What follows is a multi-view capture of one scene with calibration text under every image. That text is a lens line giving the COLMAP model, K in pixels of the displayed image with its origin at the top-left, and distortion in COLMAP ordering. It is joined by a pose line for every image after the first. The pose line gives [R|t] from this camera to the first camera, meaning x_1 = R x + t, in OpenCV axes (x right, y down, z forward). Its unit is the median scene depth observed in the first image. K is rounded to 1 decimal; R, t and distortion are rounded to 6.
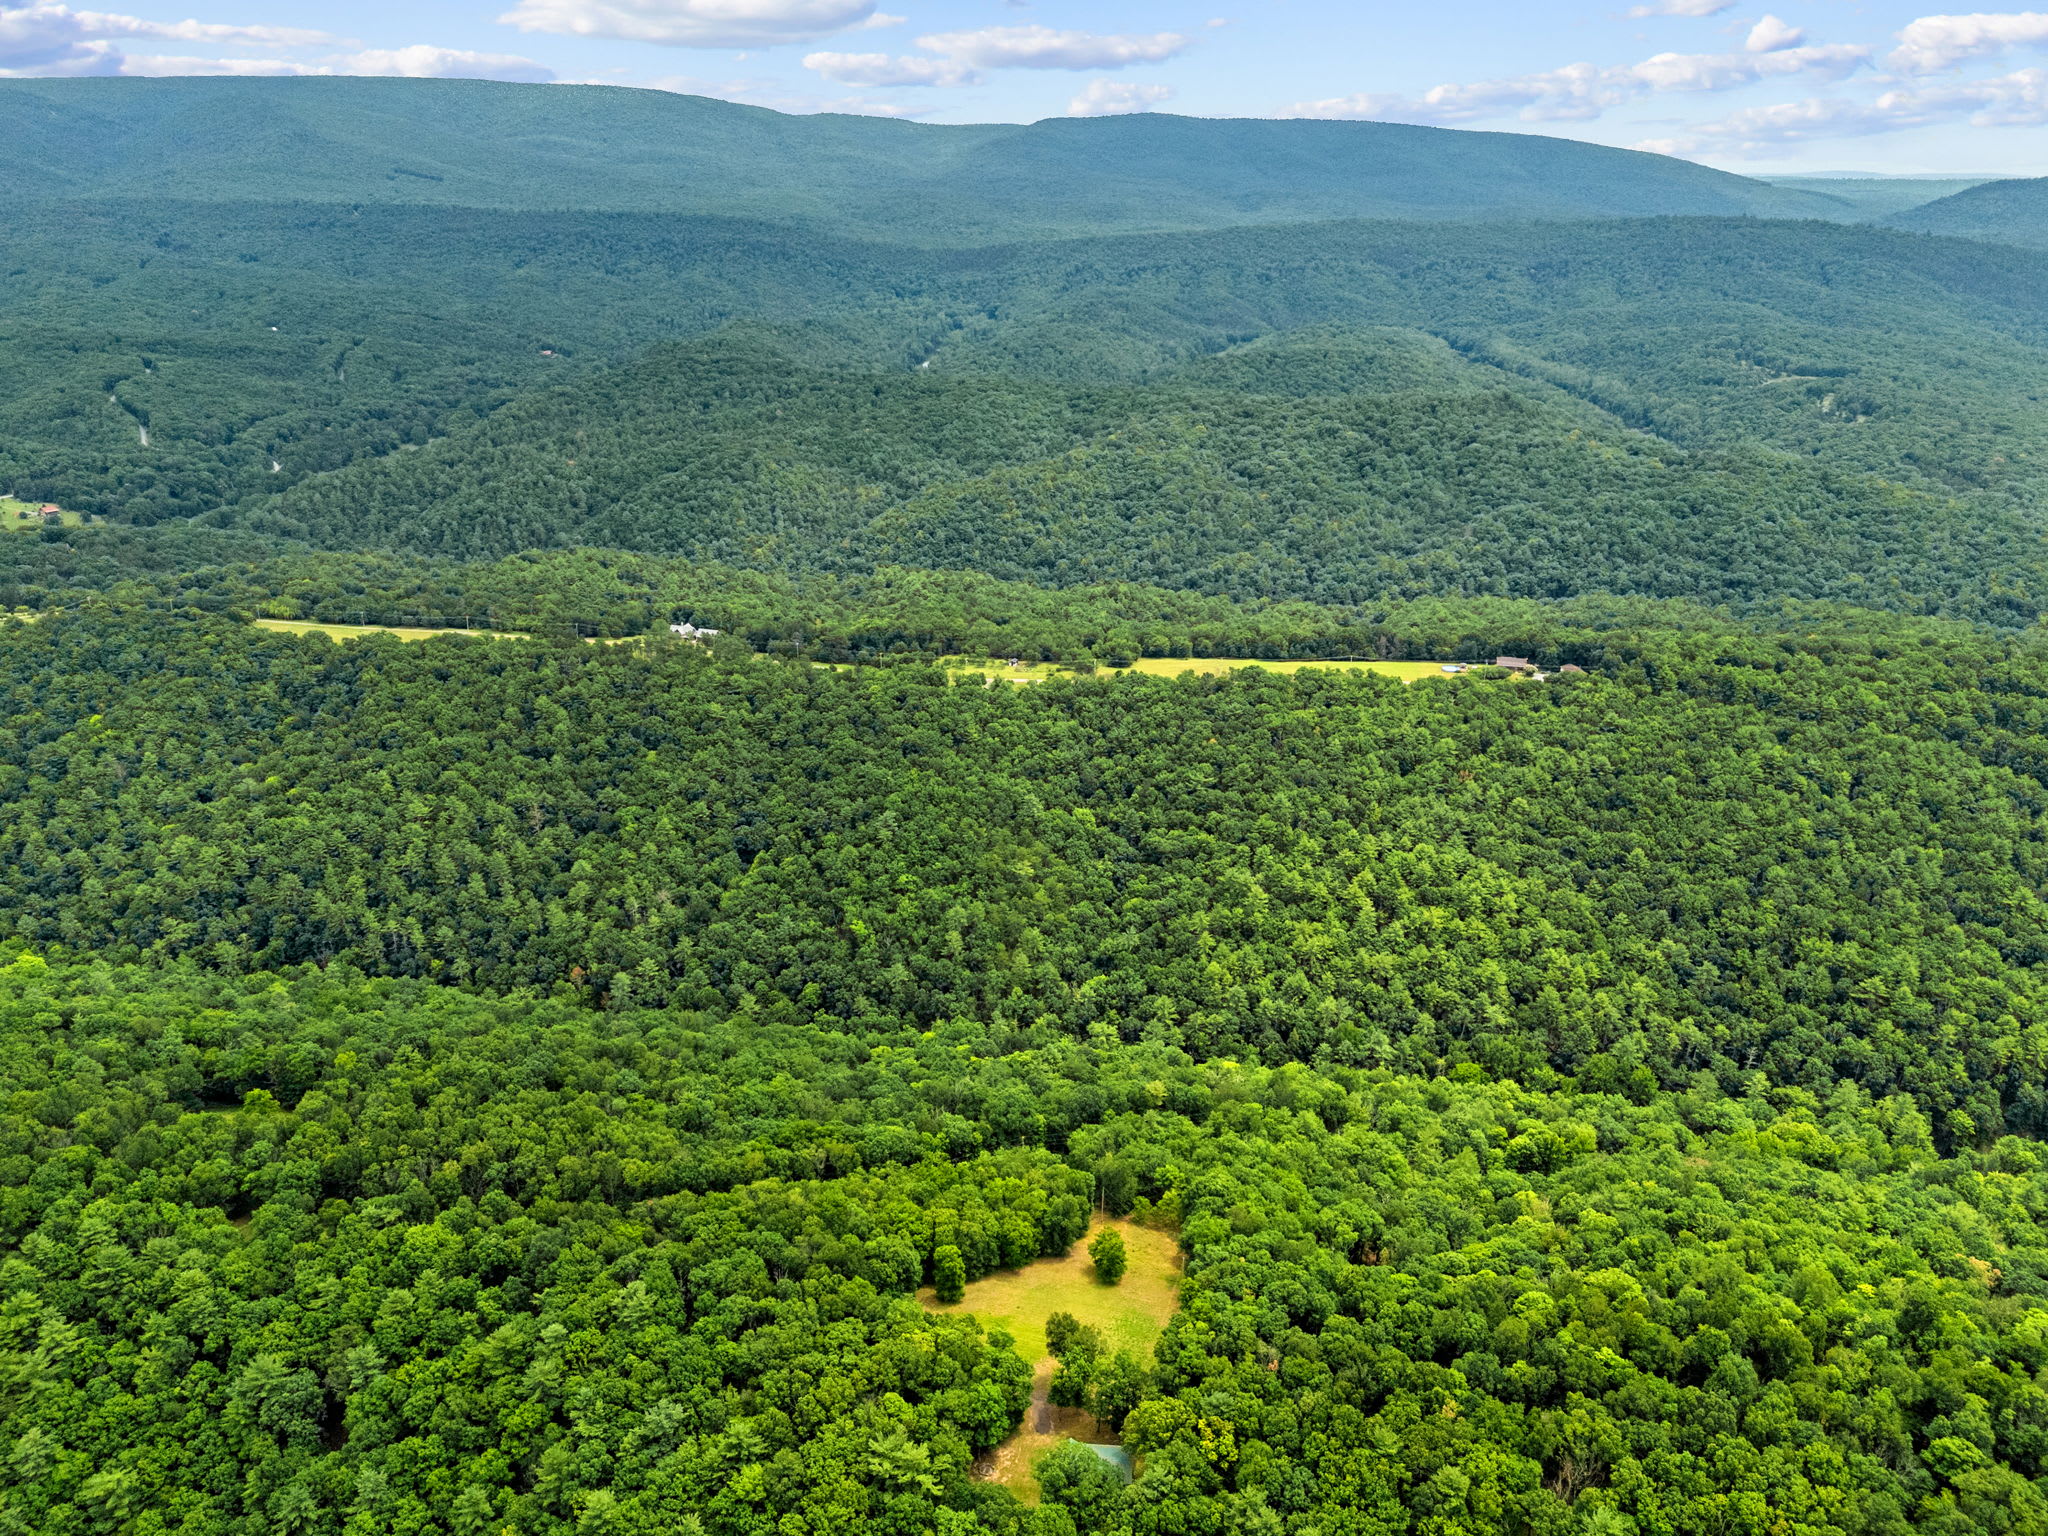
lens RADIAL K [[1510.1, 0, 1038.7], [0, 1510.1, 768.6], [0, 0, 1]] dist [0.069981, -0.066624]
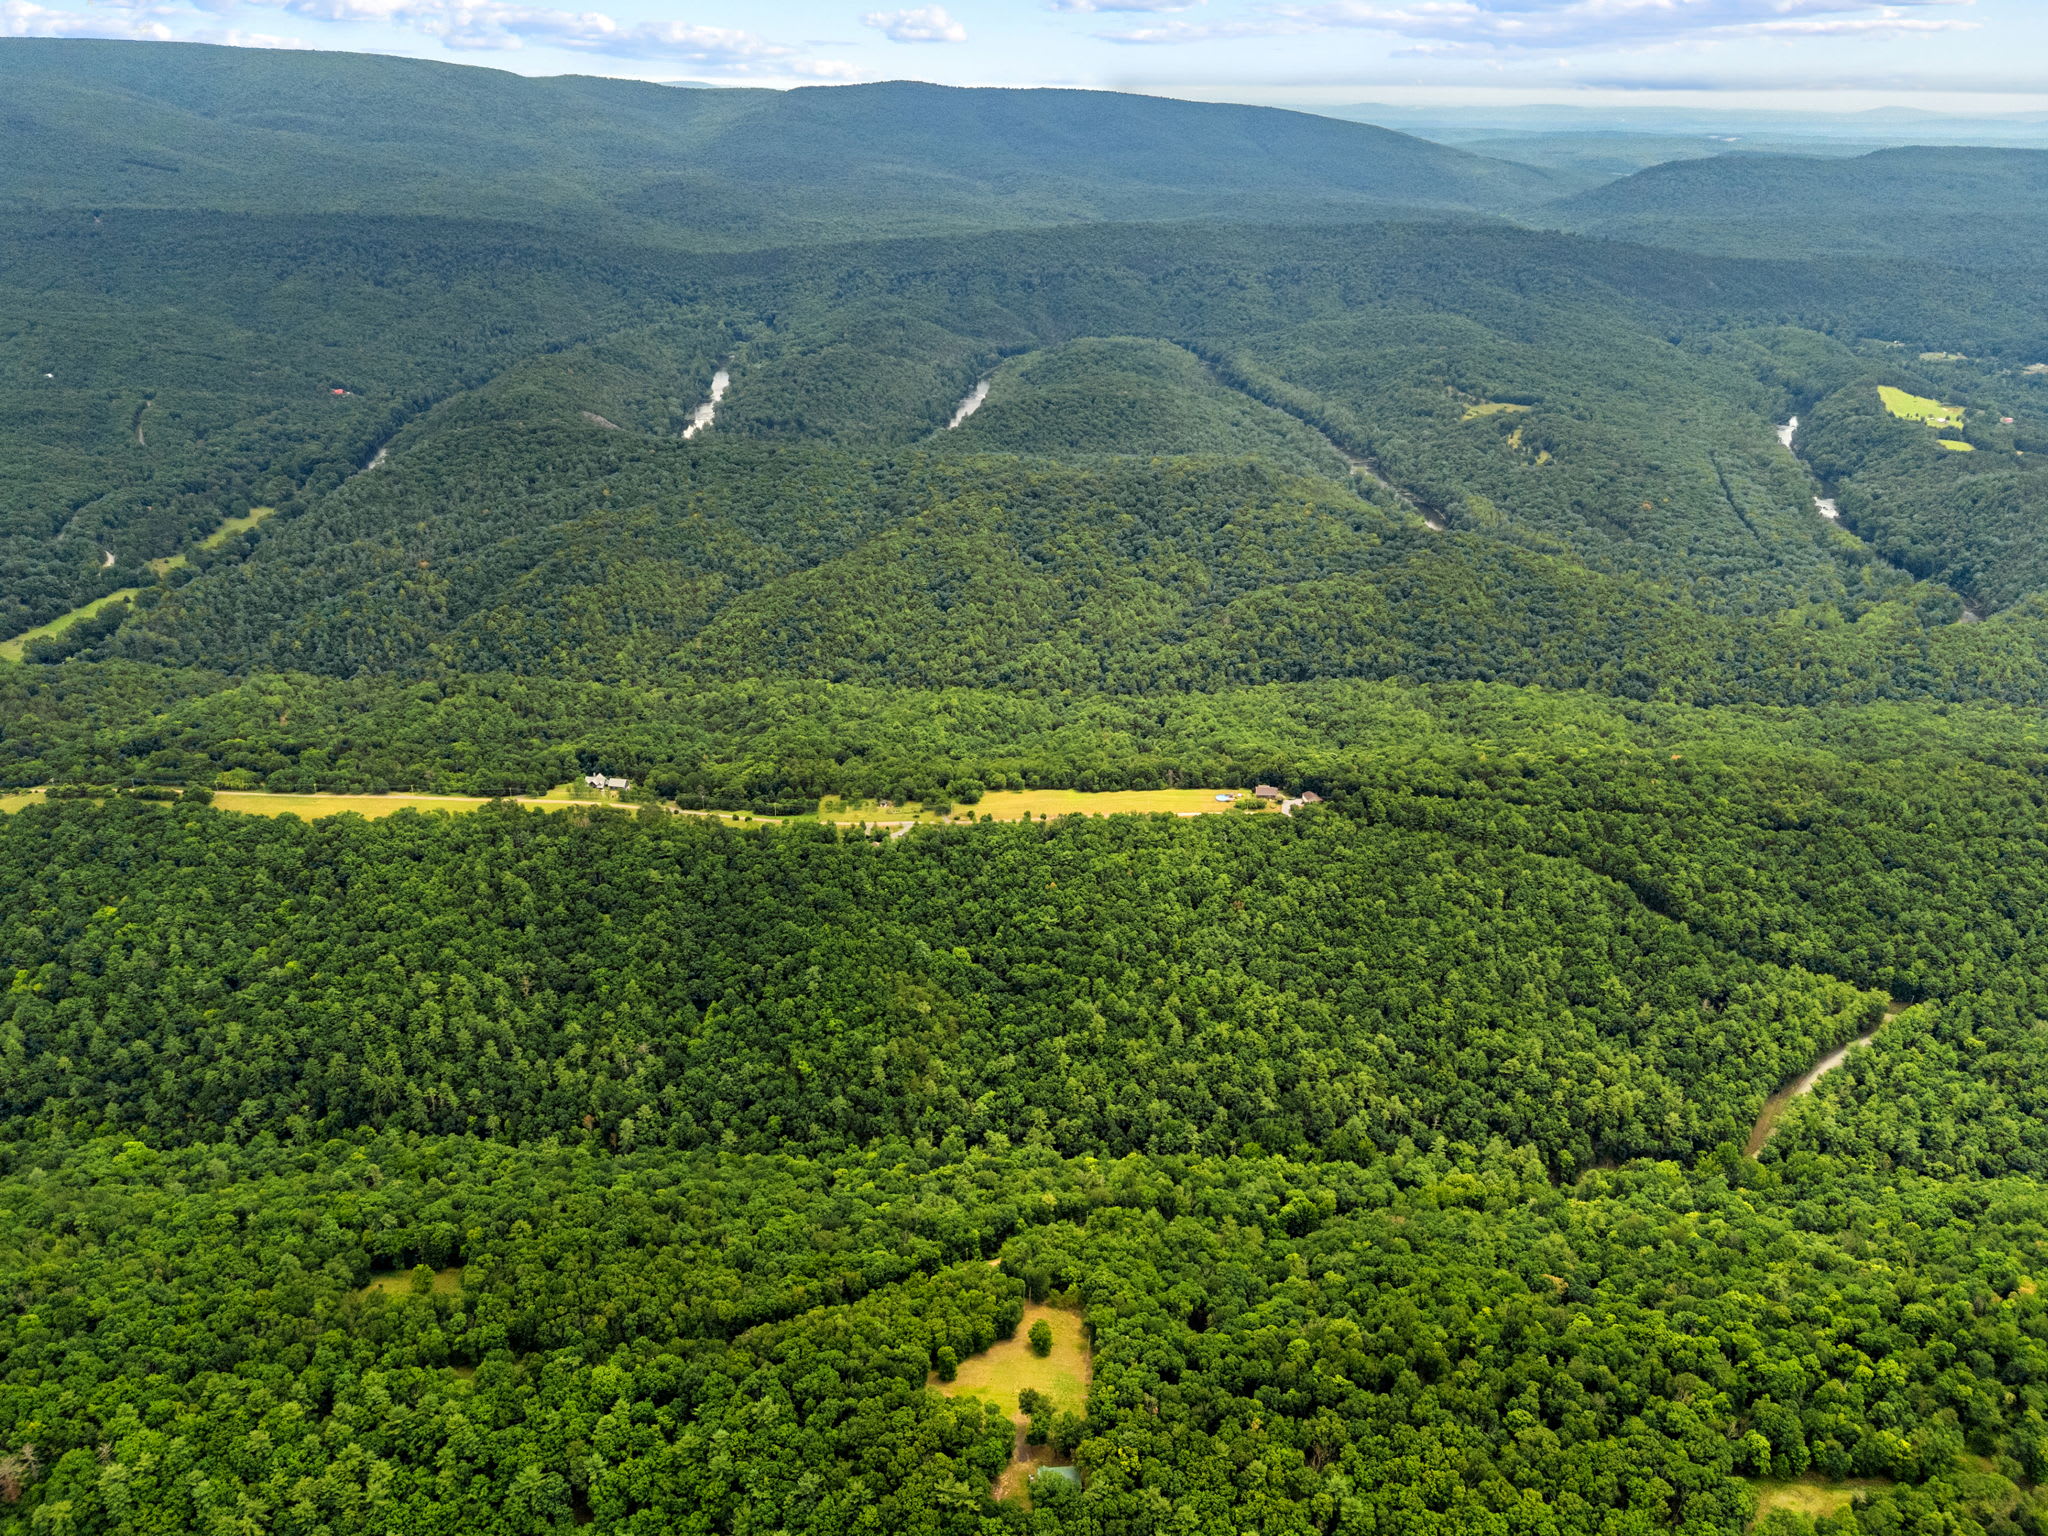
lens RADIAL K [[1500.5, 0, 1025.6], [0, 1500.5, 762.5], [0, 0, 1]] dist [0.072467, -0.079206]
pose [[0.988909, -0.055596, 0.137725, -0.088754], [0.049465, 0.997643, 0.047551, -0.203395], [-0.140044, -0.040211, 0.989328, -0.309273]]
